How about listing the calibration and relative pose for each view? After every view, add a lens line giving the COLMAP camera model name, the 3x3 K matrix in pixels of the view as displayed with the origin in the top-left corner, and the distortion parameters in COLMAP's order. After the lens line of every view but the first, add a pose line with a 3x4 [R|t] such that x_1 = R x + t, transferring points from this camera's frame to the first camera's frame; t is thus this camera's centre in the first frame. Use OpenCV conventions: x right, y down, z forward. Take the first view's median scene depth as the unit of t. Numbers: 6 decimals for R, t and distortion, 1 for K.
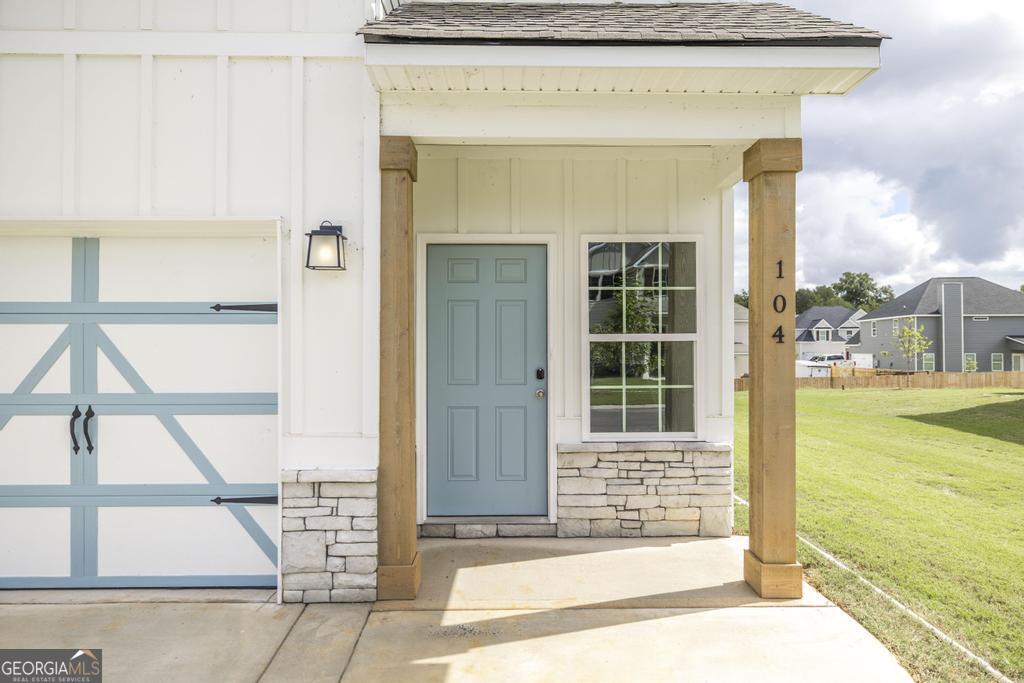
lens RADIAL K [[630.2, 0, 511.7], [0, 630.2, 342.0], [0, 0, 1]] dist [-0.004758, -0.001405]
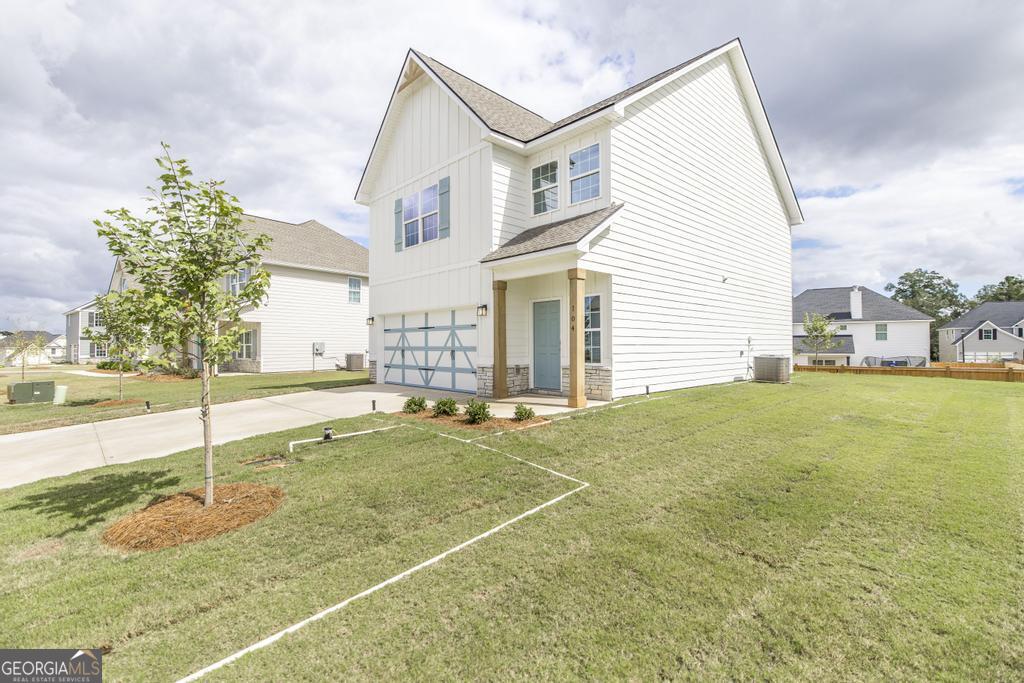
lens RADIAL K [[470.1, 0, 511.6], [0, 470.1, 340.5], [0, 0, 1]] dist [-0.000925, -0.000064]
pose [[0.670046, -0.008911, -0.742266, 2.007446], [0.009360, 0.999950, -0.003555, 0.057668], [0.742260, -0.004566, 0.670096, -0.879658]]
